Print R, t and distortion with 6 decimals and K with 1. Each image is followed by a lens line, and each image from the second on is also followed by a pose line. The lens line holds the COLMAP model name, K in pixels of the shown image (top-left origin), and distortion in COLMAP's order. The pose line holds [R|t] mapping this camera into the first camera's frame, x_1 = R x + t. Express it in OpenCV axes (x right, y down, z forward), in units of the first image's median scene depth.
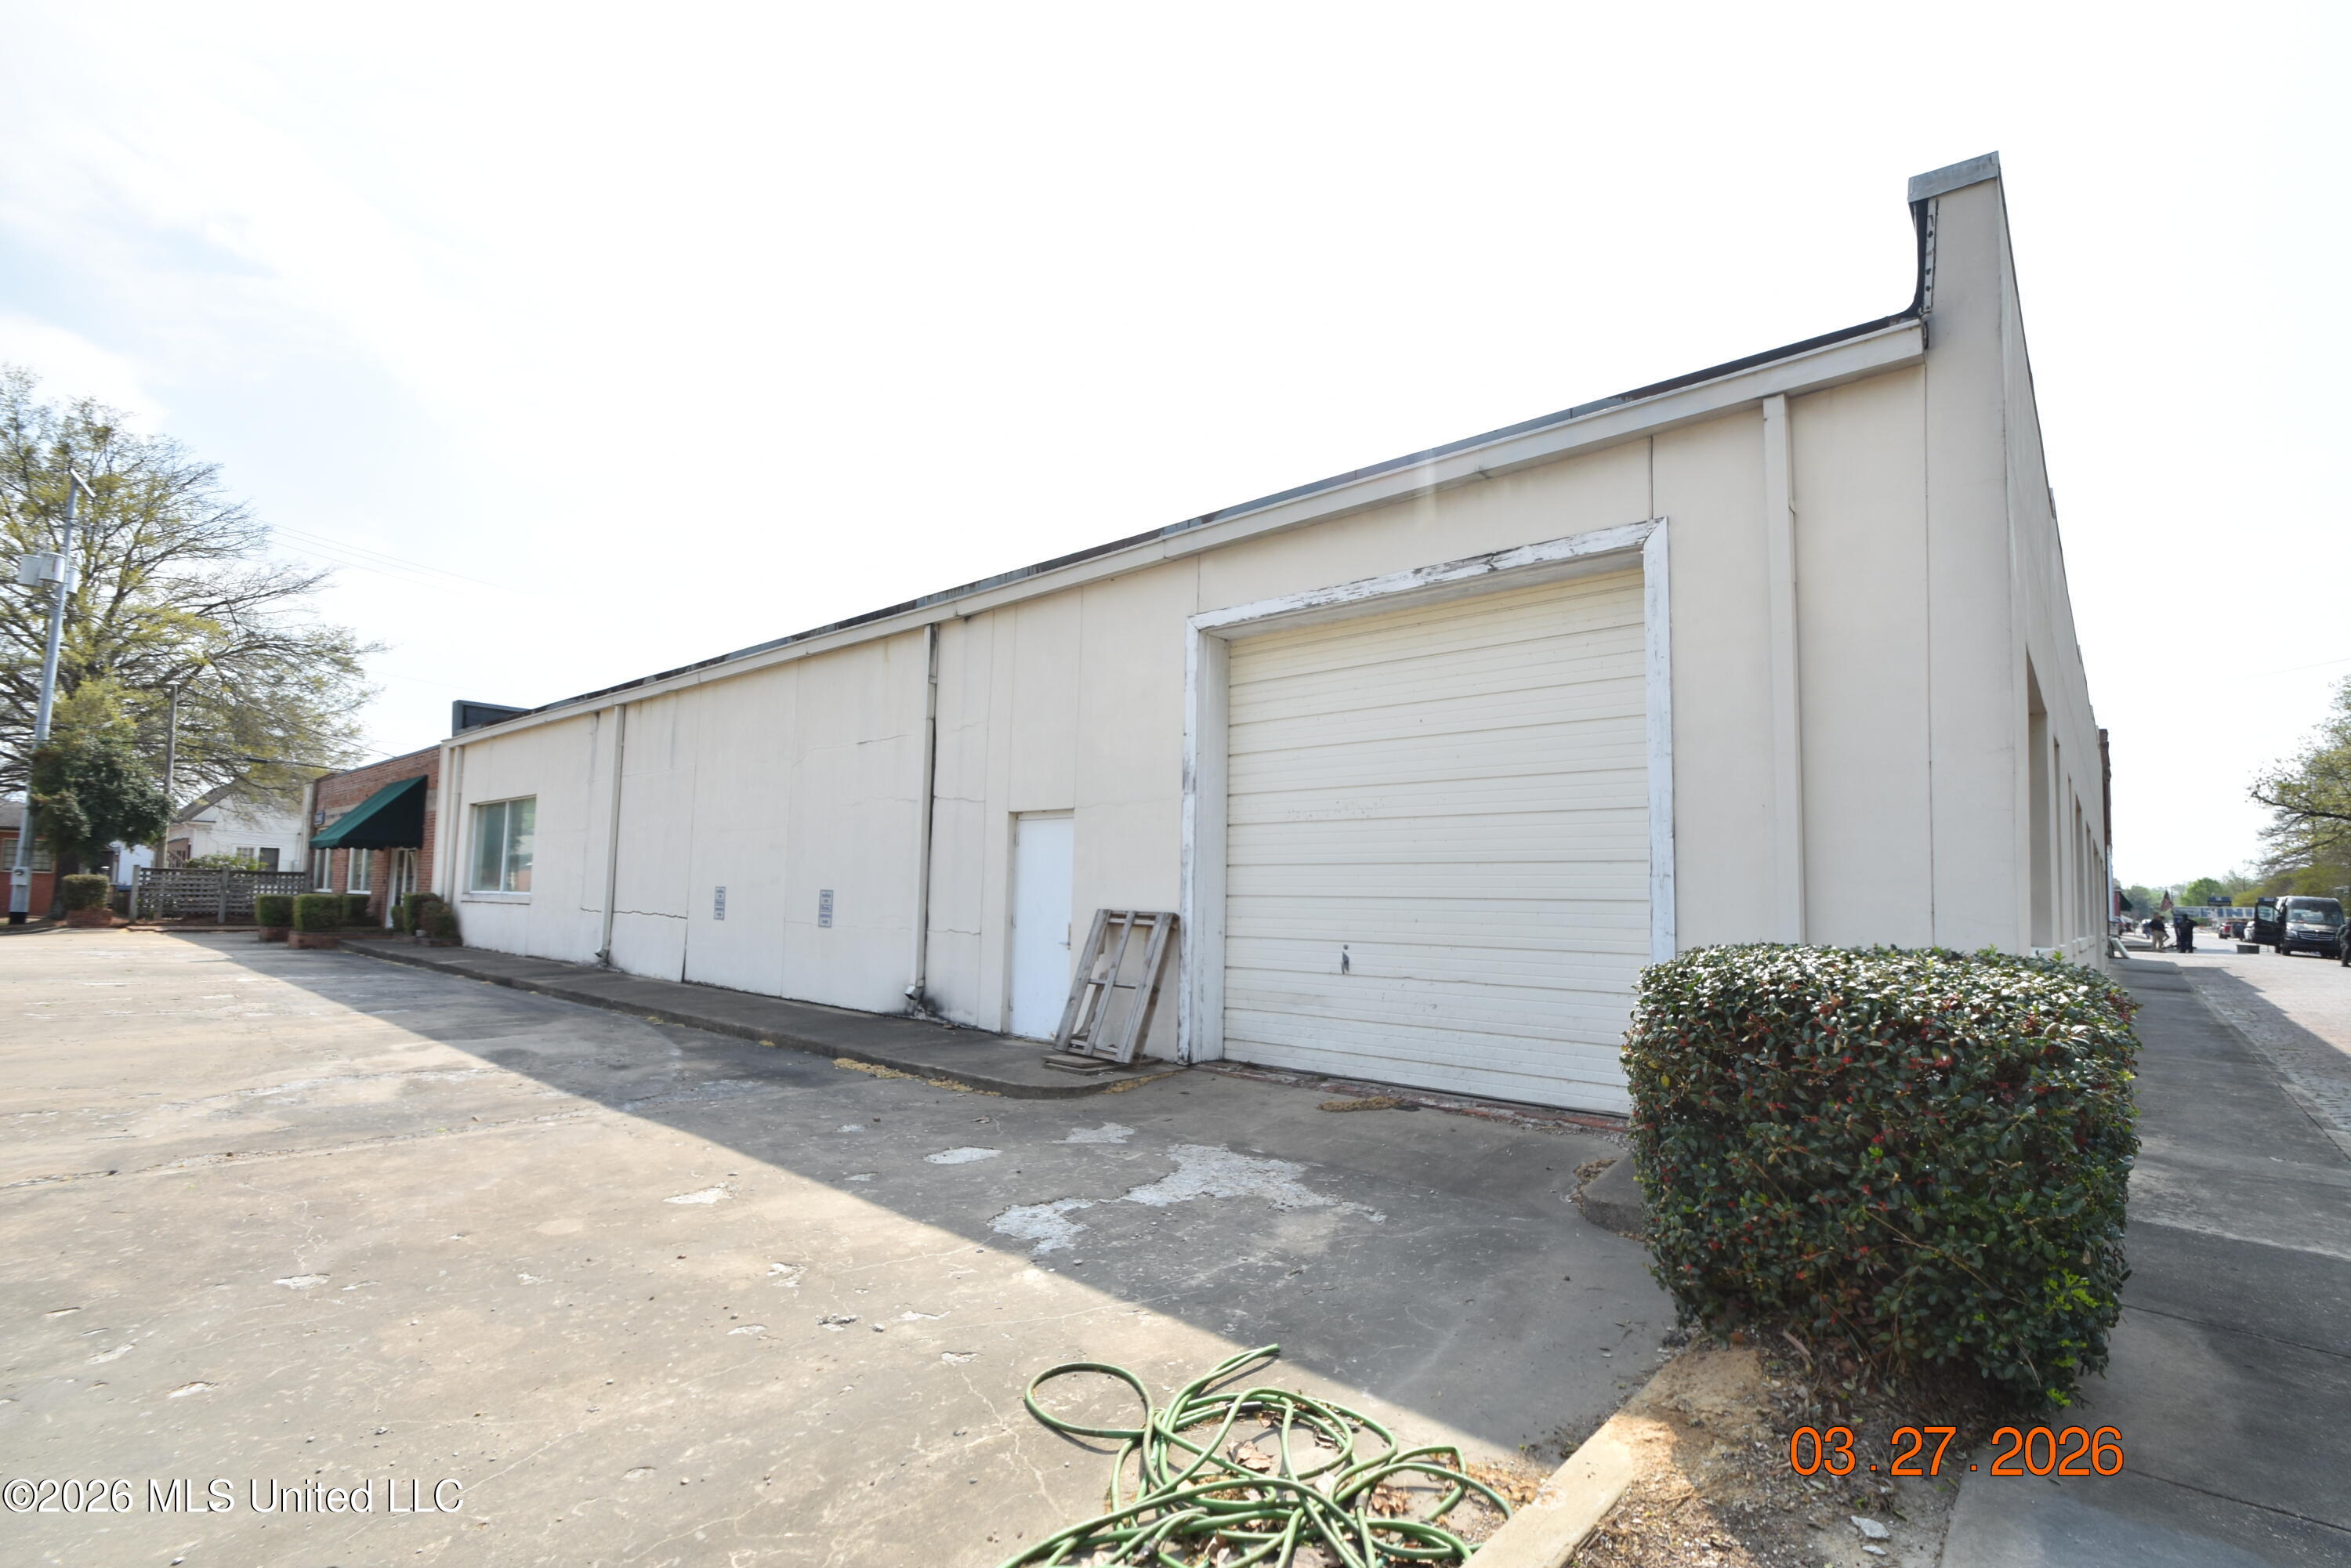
lens RADIAL K [[1068.8, 0, 1190.3], [0, 1068.8, 838.8], [0, 0, 1]] dist [0.012874, -0.019358]
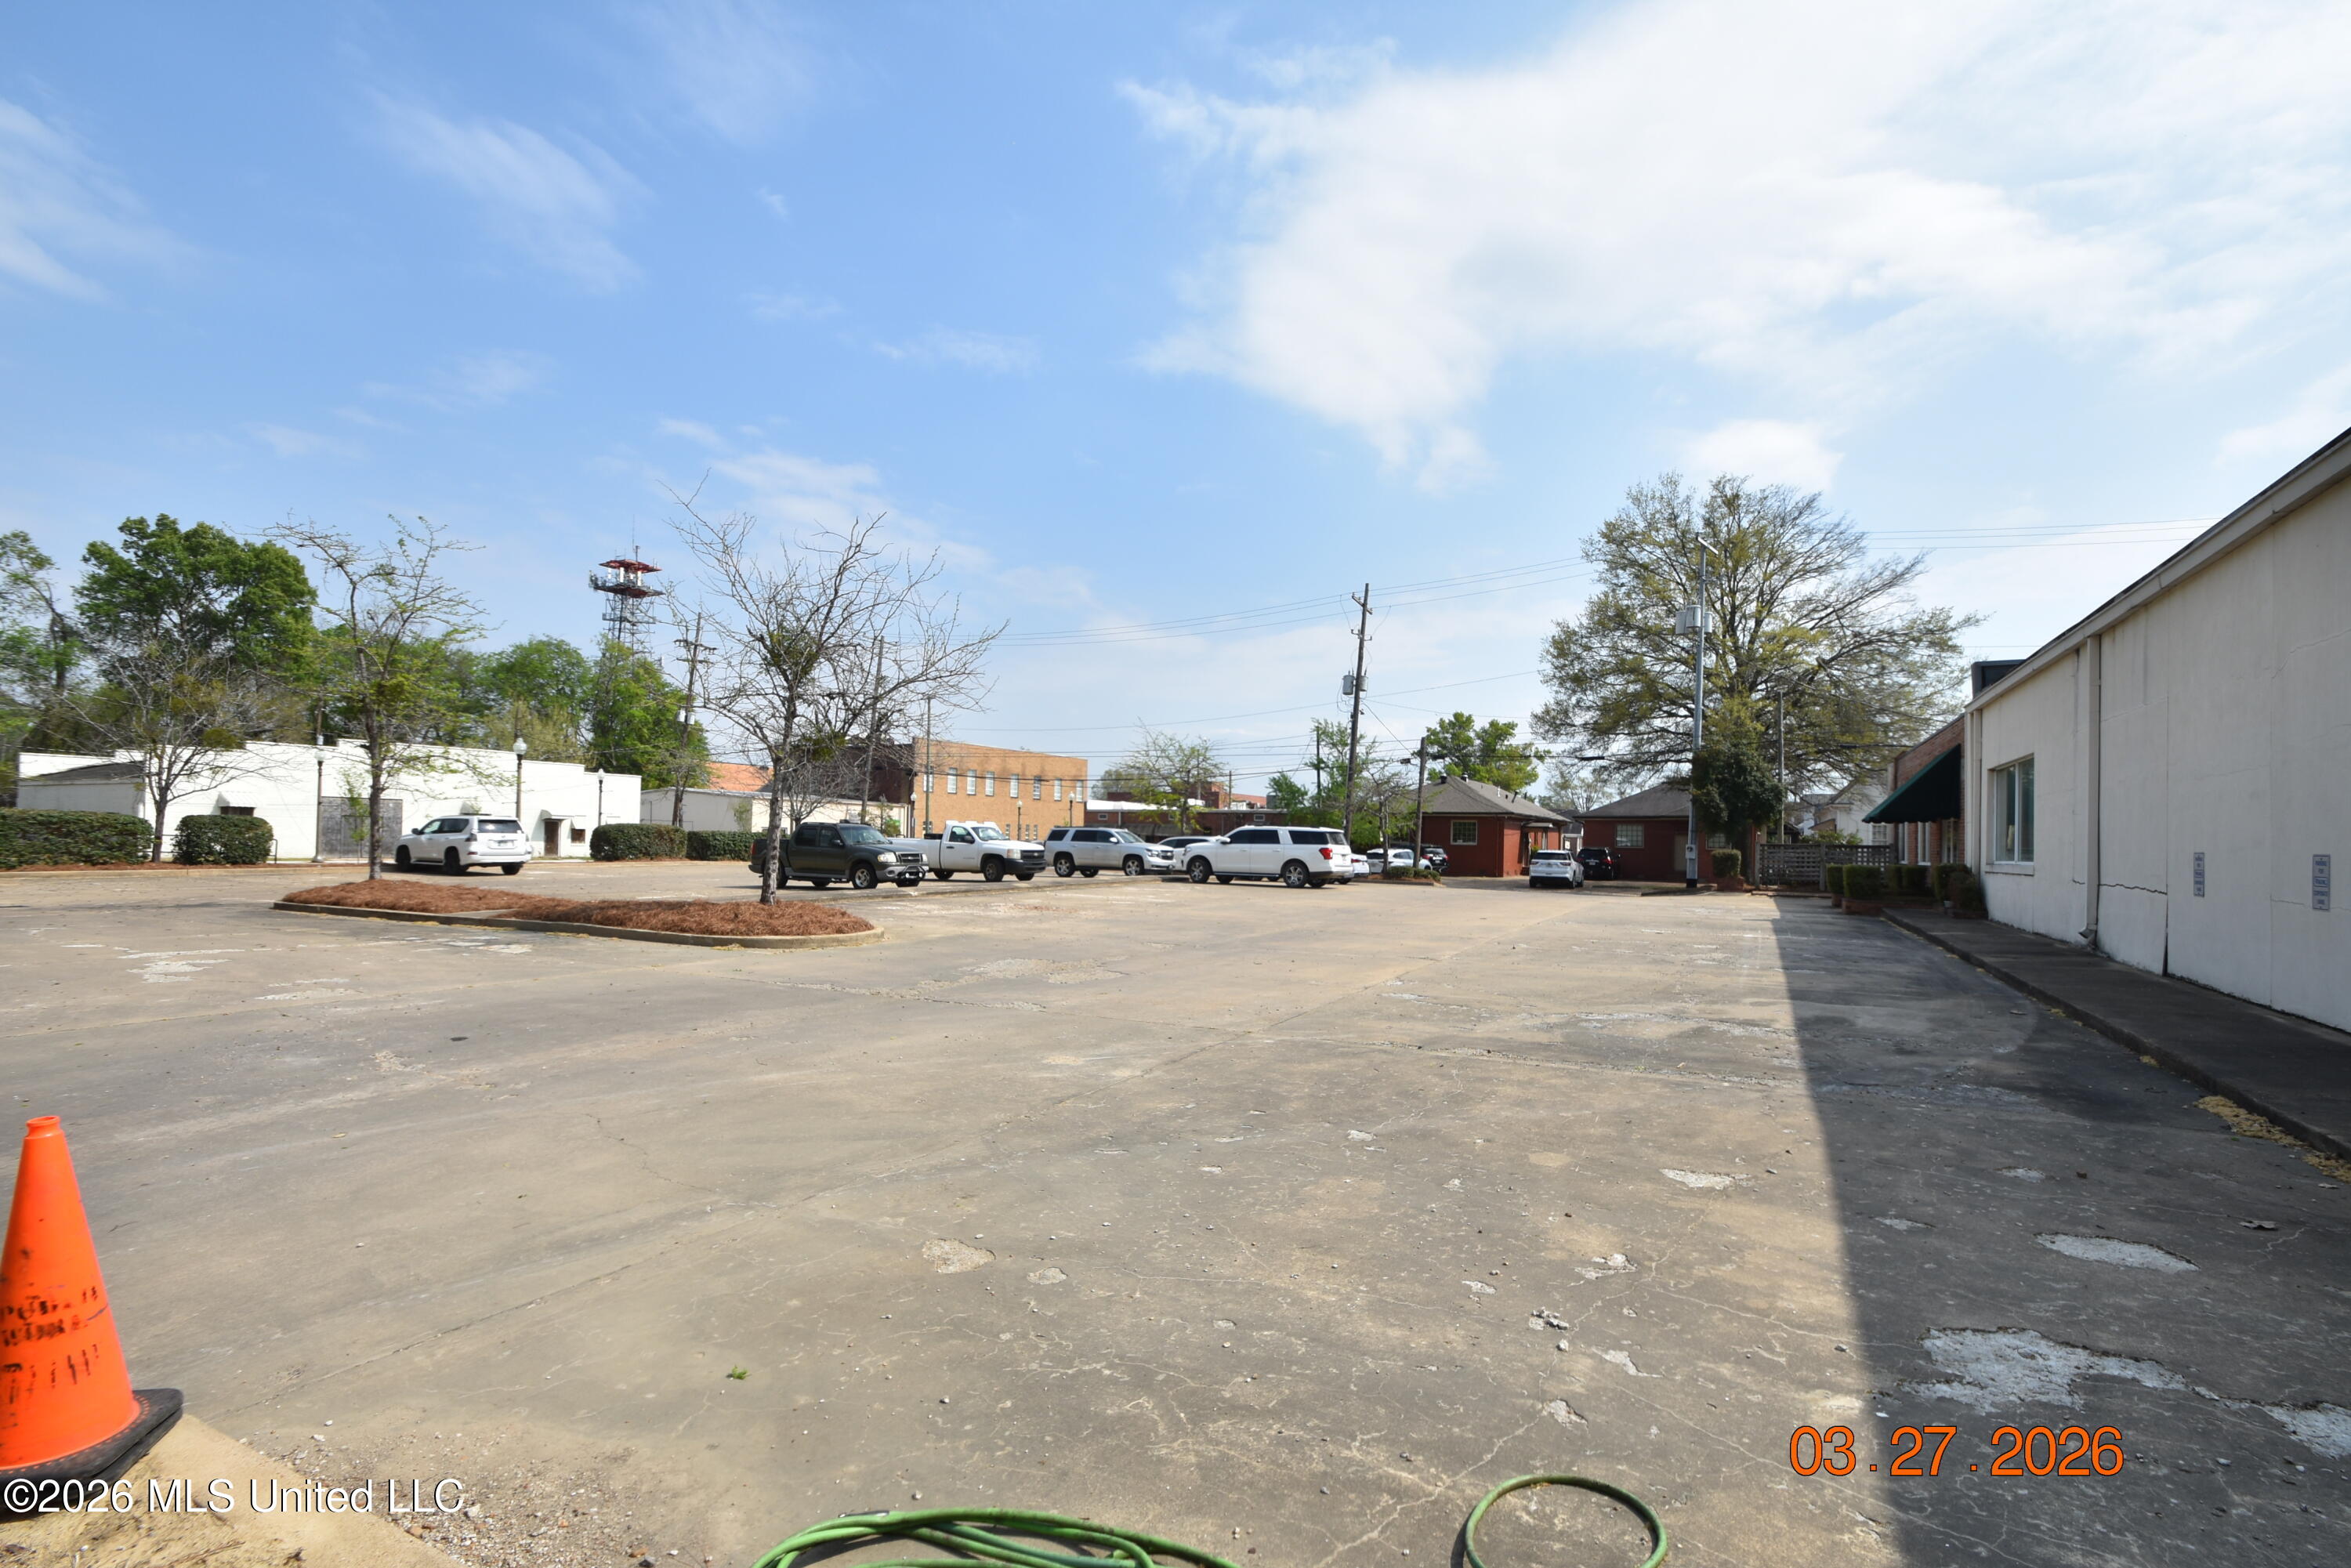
lens RADIAL K [[1068.8, 0, 1190.3], [0, 1068.8, 838.8], [0, 0, 1]] dist [0.012874, -0.019358]
pose [[0.225909, -0.021618, -0.973908, 0.293945], [0.044164, 0.998953, -0.011930, 0.029028], [0.973147, -0.040316, 0.226628, 0.321325]]
